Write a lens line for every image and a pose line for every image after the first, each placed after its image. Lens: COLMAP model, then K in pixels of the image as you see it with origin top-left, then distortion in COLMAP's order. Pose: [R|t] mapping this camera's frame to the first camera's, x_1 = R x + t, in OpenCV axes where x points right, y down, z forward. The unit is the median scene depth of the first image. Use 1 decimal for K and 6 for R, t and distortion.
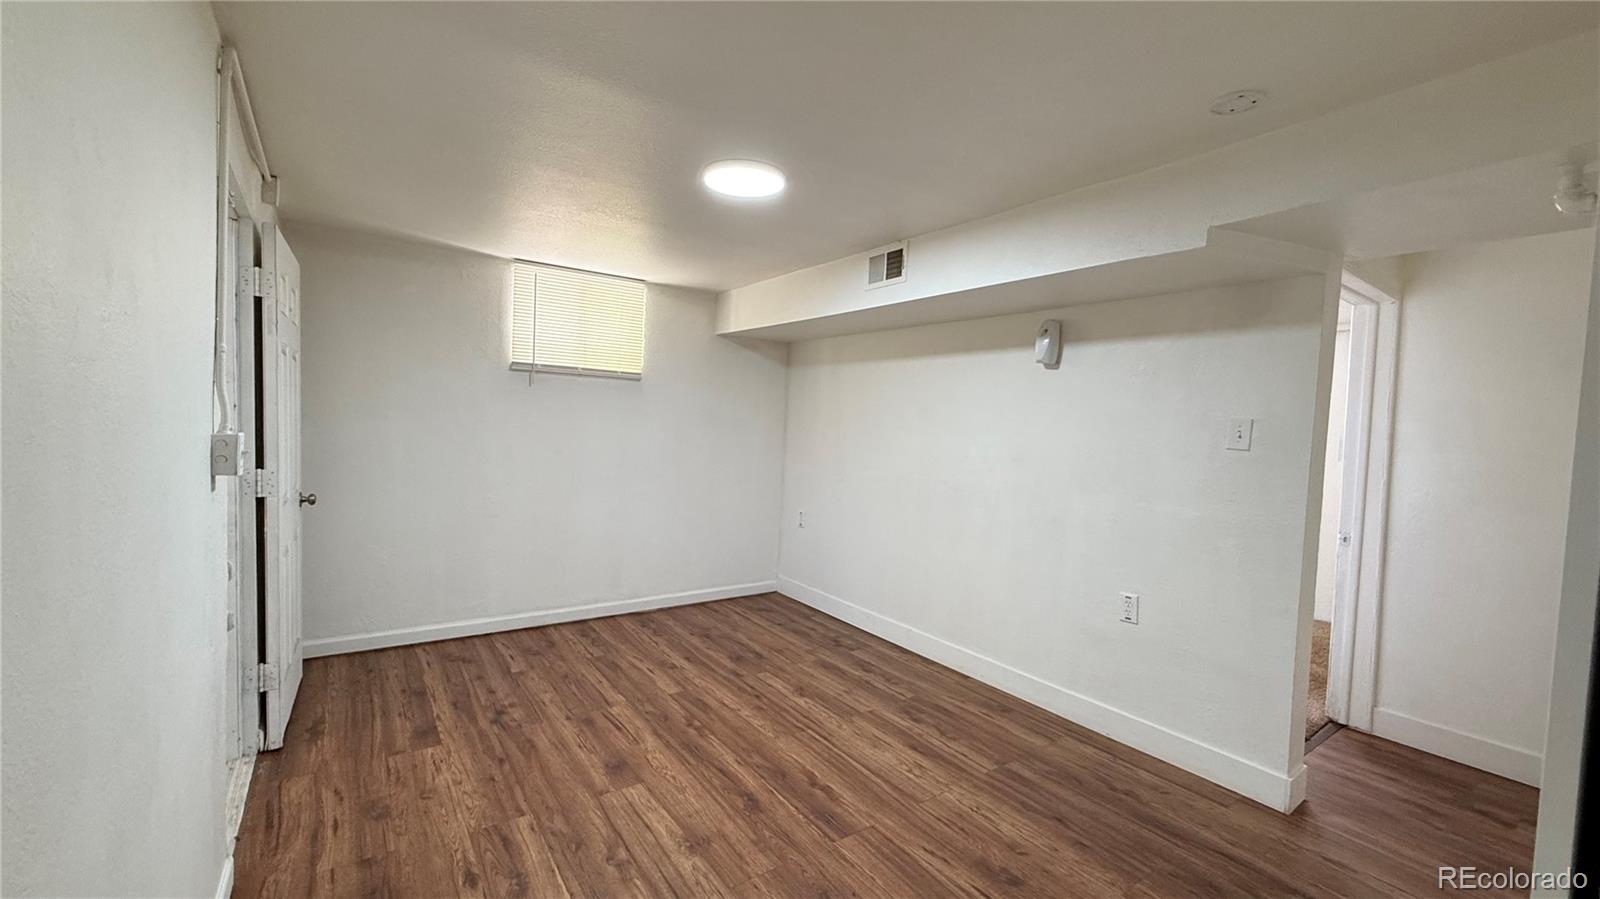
lens RADIAL K [[643.5, 0, 803.8], [0, 643.5, 452.7], [0, 0, 1]] dist [-0.001246, -0.000169]
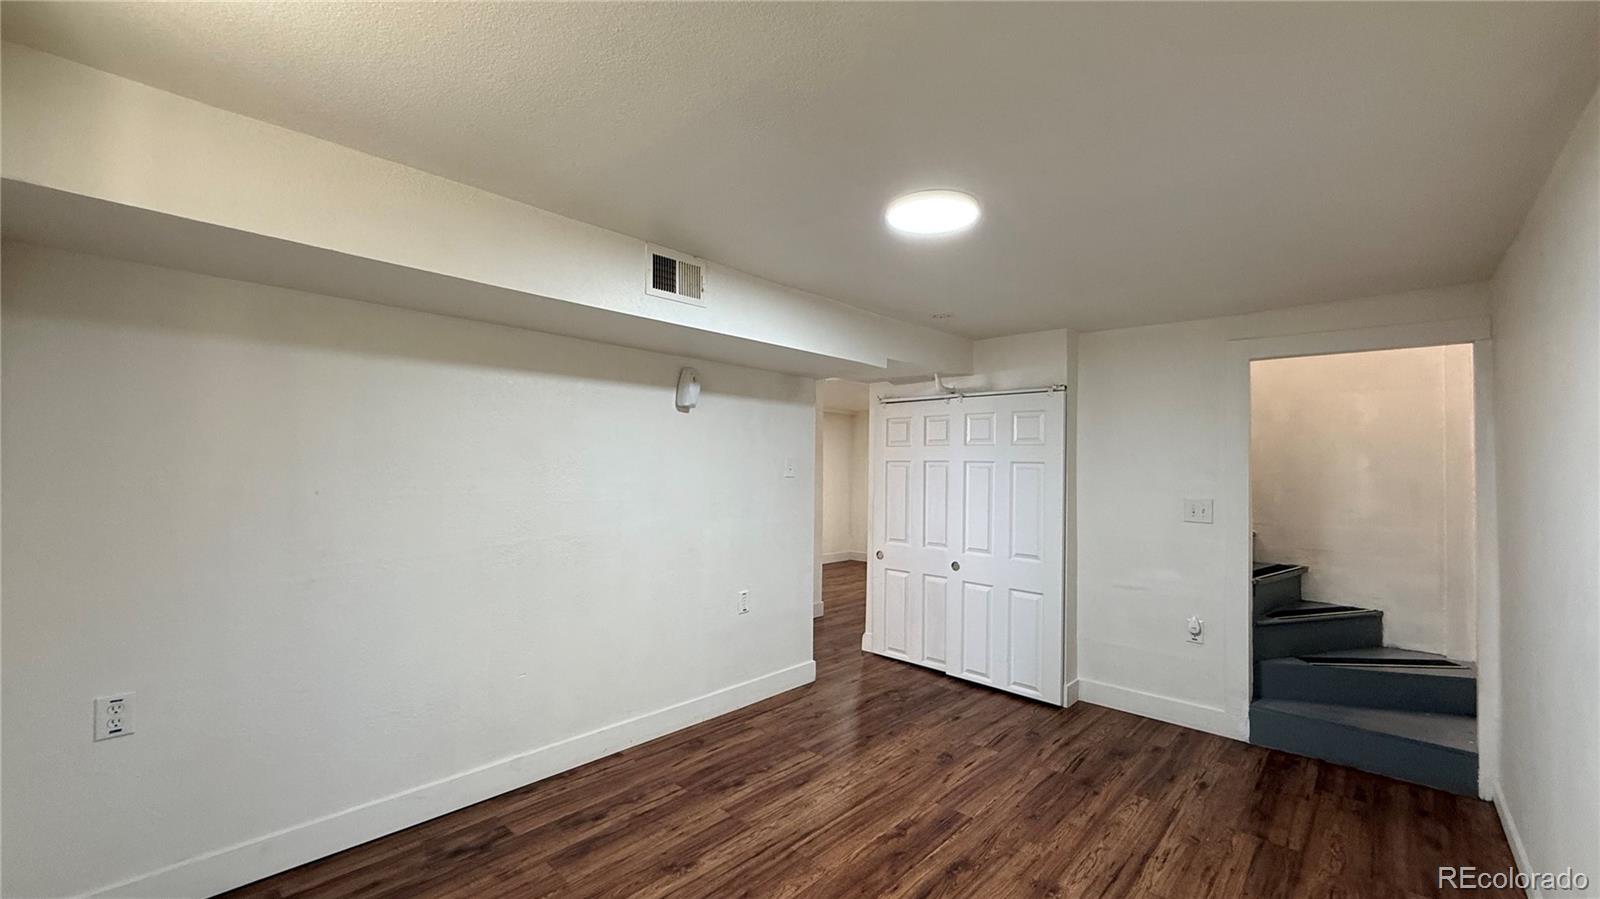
lens RADIAL K [[636.6, 0, 797.0], [0, 636.6, 450.5], [0, 0, 1]] dist [-0.000243, 0.000047]
pose [[-0.201602, -0.018704, 0.979289, -0.733143], [0.023095, 0.999449, 0.023844, -0.089690], [-0.979195, 0.027424, -0.201059, 1.074320]]
